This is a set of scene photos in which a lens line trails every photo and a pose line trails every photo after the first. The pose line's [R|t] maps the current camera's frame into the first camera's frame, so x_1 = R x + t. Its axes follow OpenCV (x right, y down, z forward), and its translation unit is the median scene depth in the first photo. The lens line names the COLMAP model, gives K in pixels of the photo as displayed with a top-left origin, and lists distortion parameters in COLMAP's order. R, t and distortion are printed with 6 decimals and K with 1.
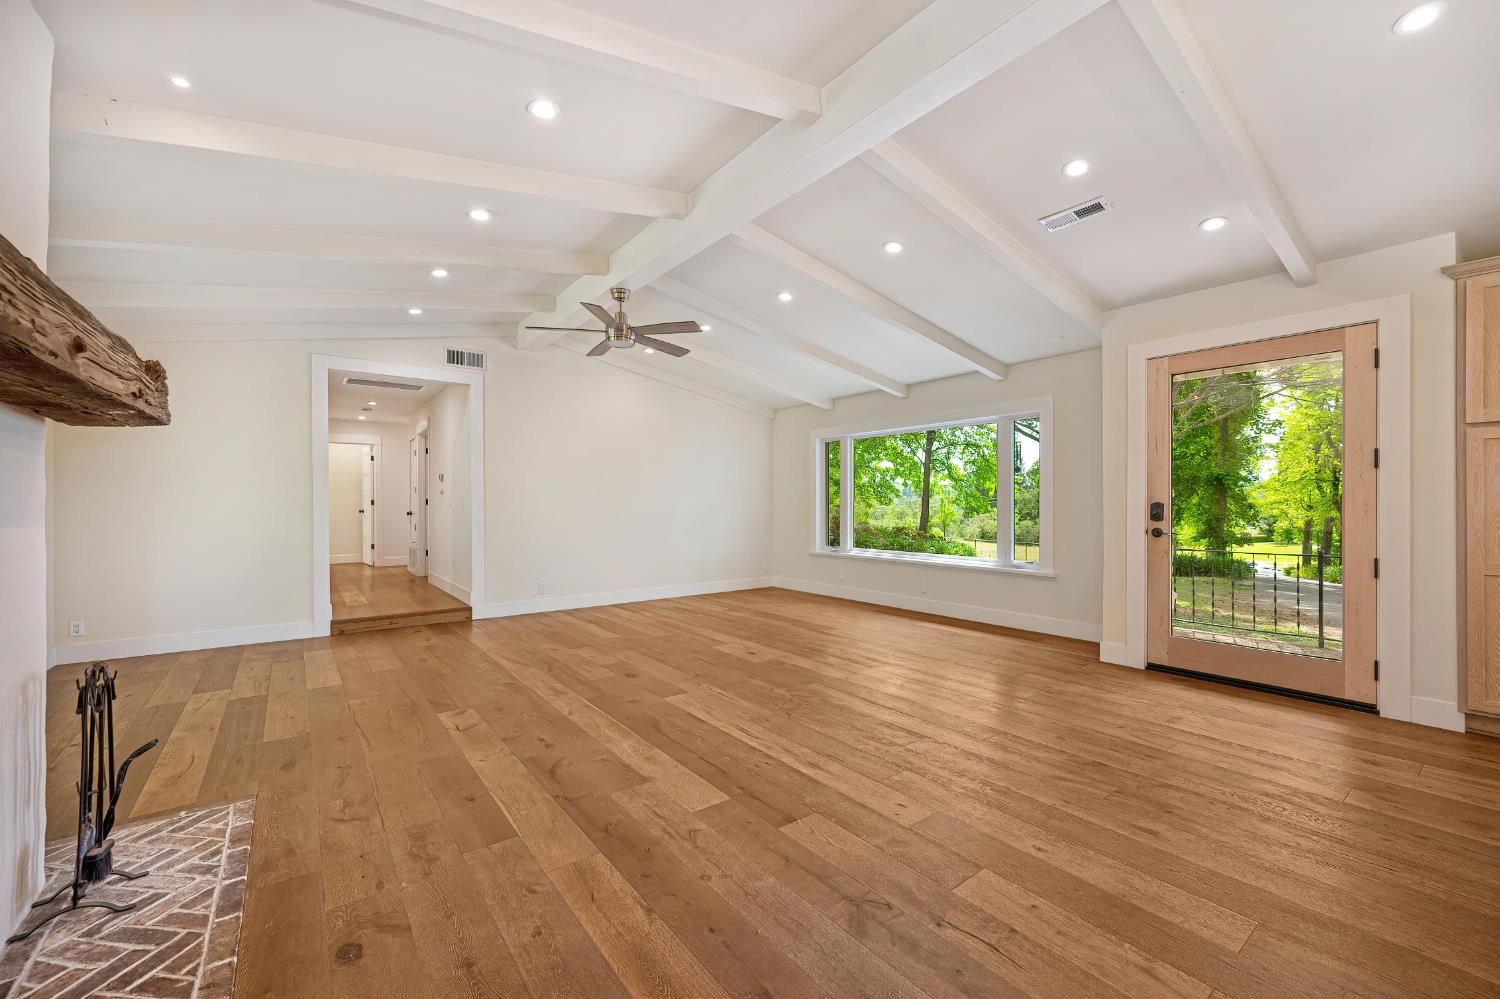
lens RADIAL K [[630.7, 0, 750.0], [0, 630.7, 499.5], [0, 0, 1]] dist [0.002342, -0.000251]
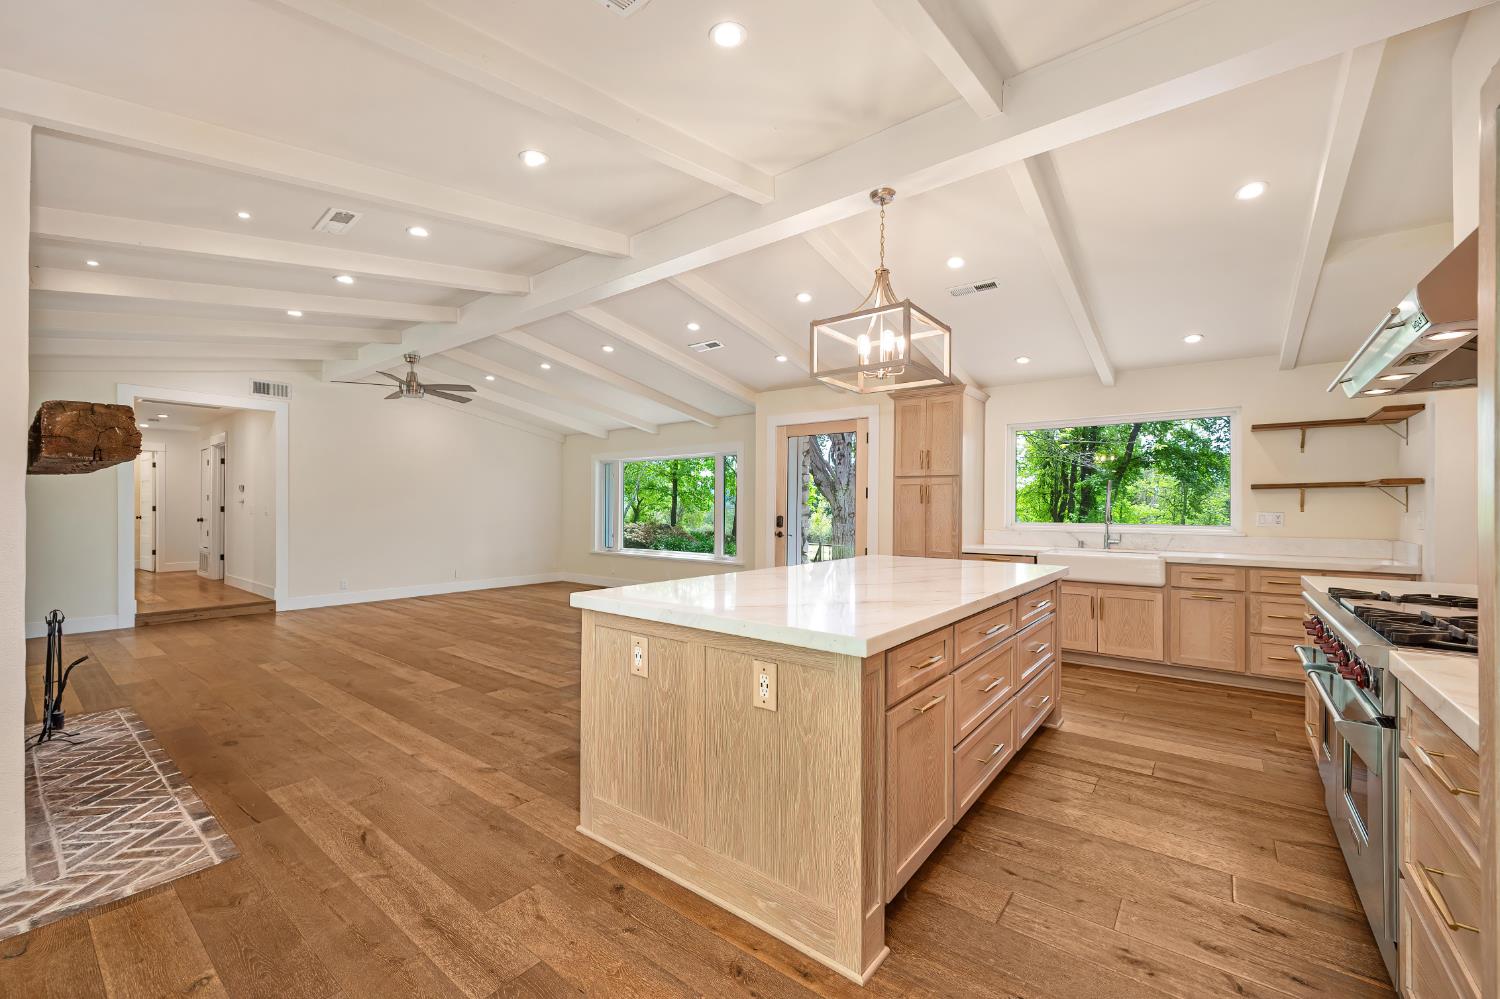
lens RADIAL K [[597.8, 0, 745.9], [0, 597.8, 505.0], [0, 0, 1]] dist [-0.000329, -0.000015]
pose [[0.963835, 0.008207, 0.266372, 0.122010], [-0.008172, 0.999966, -0.001242, -0.015956], [-0.266373, -0.000979, 0.963870, -0.354569]]
